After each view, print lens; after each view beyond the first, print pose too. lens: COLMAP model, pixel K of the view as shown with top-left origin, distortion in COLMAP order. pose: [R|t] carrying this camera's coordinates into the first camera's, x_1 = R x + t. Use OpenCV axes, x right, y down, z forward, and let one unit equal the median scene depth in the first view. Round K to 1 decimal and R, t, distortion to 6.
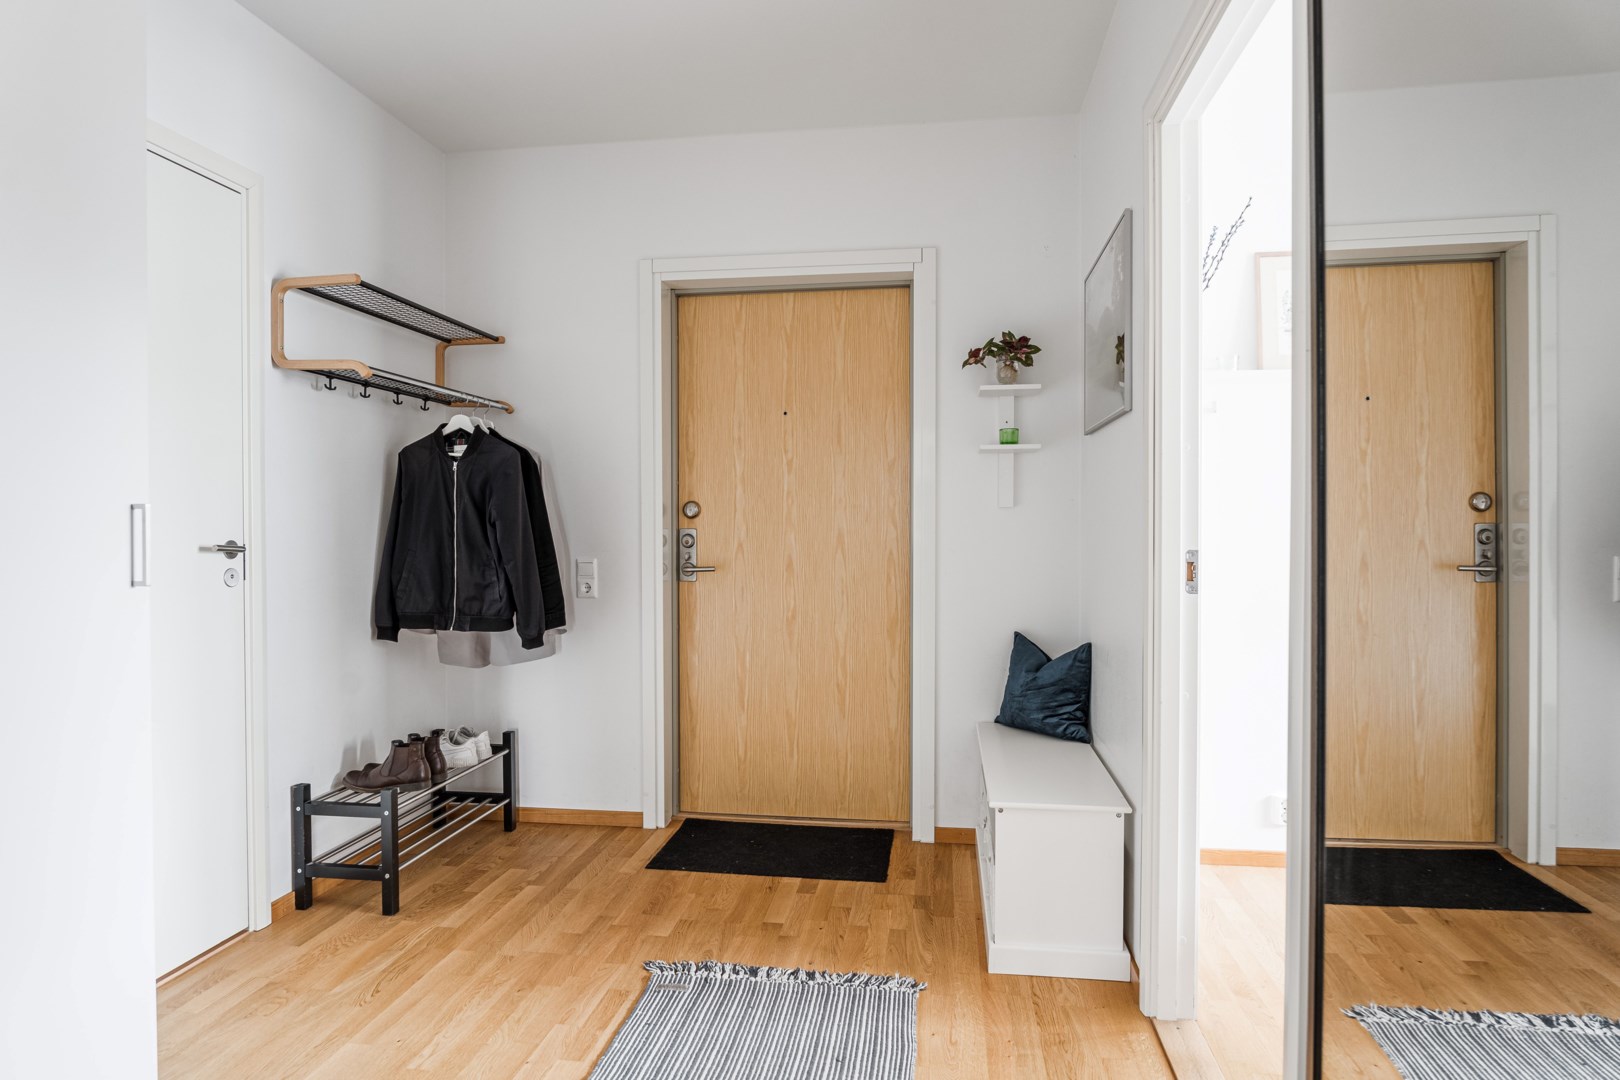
lens RADIAL K [[945.4, 0, 804.2], [0, 945.4, 544.5], [0, 0, 1]] dist [-0.037146, -0.000508]
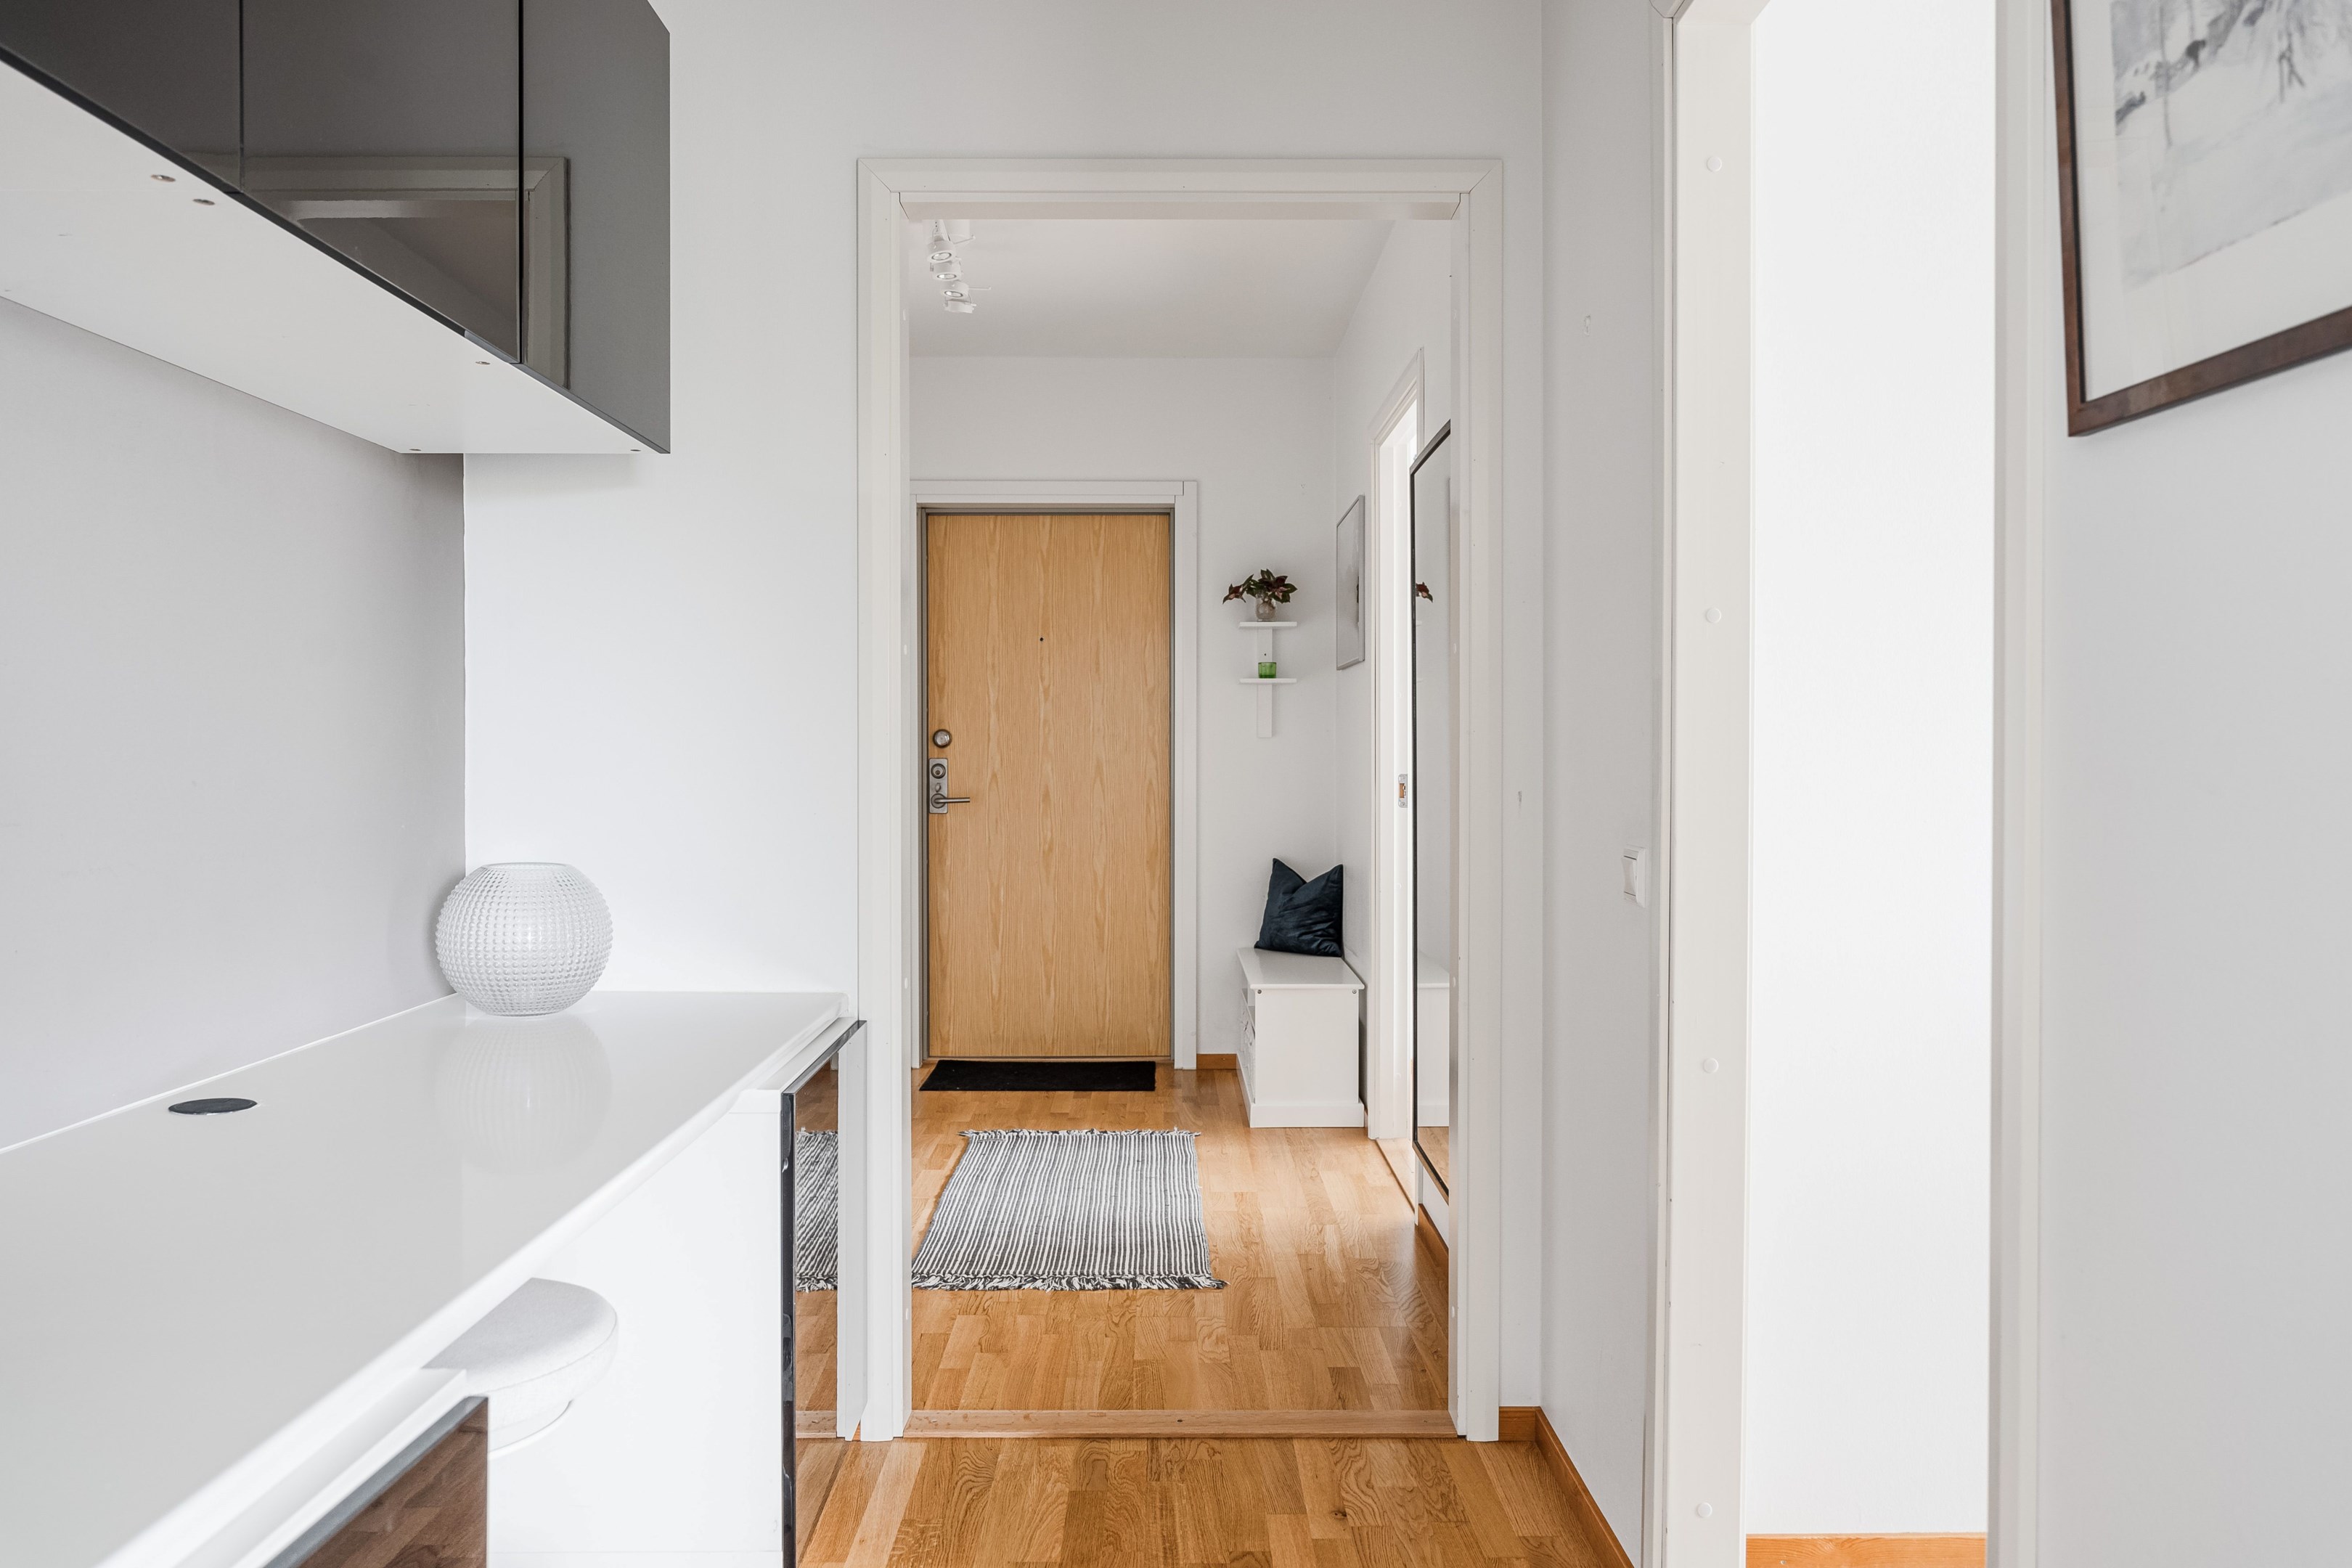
lens RADIAL K [[1775.5, 0, 1177.7], [0, 1775.5, 773.9], [0, 0, 1]] dist [-0.000144, 0.000072]
pose [[0.988188, -0.000588, 0.153245, -0.173324], [0.001952, 0.999960, -0.008751, 0.016467], [-0.153234, 0.008946, 0.988149, -0.881424]]
